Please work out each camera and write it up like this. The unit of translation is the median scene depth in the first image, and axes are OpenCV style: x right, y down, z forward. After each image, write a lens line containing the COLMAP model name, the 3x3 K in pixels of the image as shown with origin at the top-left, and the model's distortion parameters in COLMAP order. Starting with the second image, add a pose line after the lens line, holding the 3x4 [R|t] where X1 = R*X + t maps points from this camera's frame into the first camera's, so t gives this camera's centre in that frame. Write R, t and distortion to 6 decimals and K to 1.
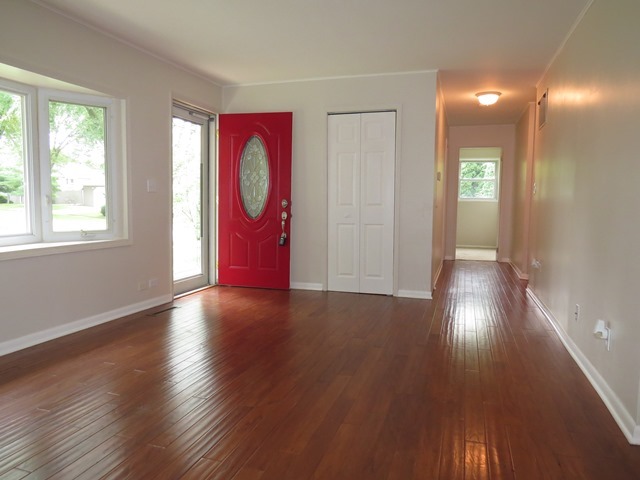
lens RADIAL K [[464.6, 0, 320.0], [0, 464.6, 240.0], [0, 0, 1]] dist [-0.001421, -0.004266]
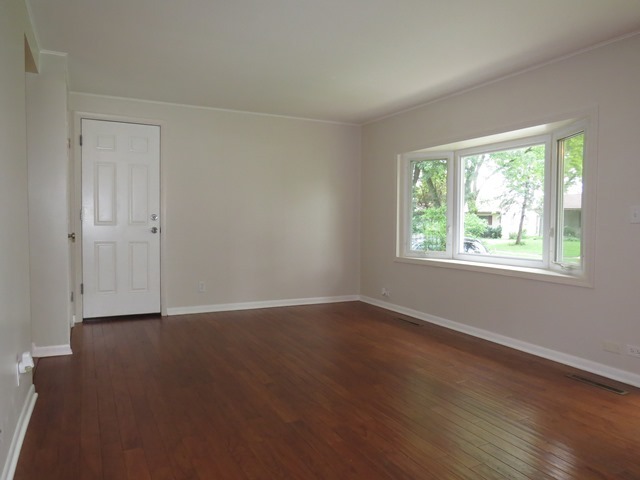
lens RADIAL K [[464.6, 0, 320.0], [0, 464.6, 240.0], [0, 0, 1]] dist [-0.001421, -0.004266]
pose [[-0.723311, 0.016659, -0.690321, 0.587983], [-0.066501, 0.993382, 0.093652, -0.136240], [0.687312, 0.113646, -0.717416, 1.457006]]
